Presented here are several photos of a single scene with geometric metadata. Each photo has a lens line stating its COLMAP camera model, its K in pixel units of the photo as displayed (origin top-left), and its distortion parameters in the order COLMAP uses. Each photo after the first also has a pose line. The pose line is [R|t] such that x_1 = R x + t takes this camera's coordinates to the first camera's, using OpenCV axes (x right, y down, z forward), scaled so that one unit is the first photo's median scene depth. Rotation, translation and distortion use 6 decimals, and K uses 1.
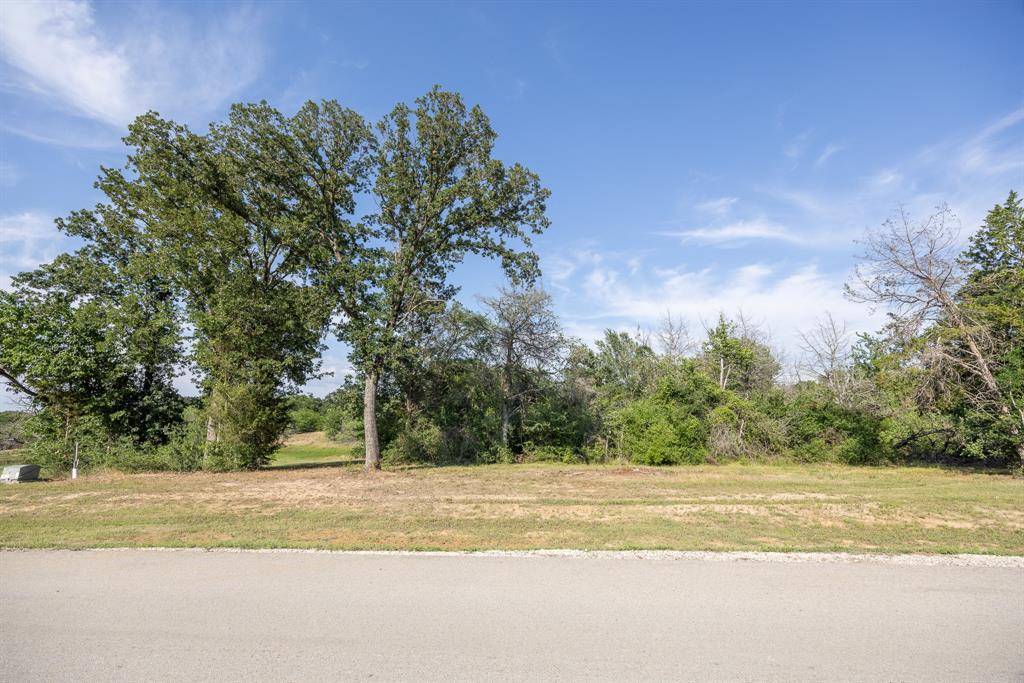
lens RADIAL K [[448.8, 0, 512.0], [0, 448.8, 341.5], [0, 0, 1]] dist [0.002087, -0.000068]
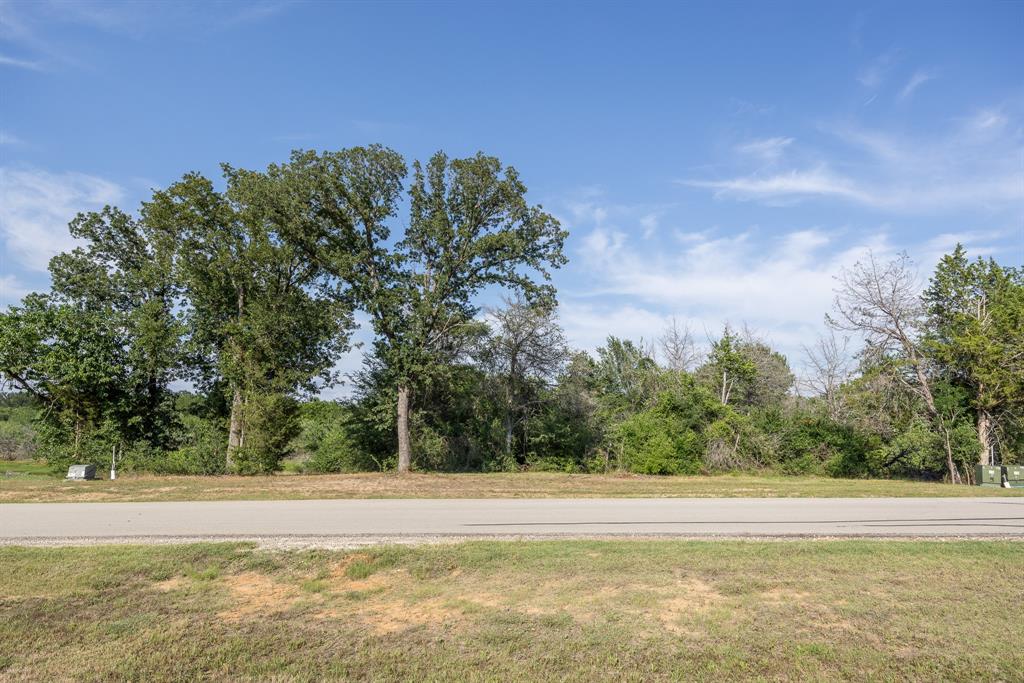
lens RADIAL K [[776.3, 0, 512.0], [0, 776.3, 341.5], [0, 0, 1]] dist [0.024046, 0.003097]
pose [[0.995703, 0.025424, 0.089051, -0.169331], [-0.030241, 0.998128, 0.053166, -0.118880], [-0.087533, -0.055631, 0.994607, -0.727580]]
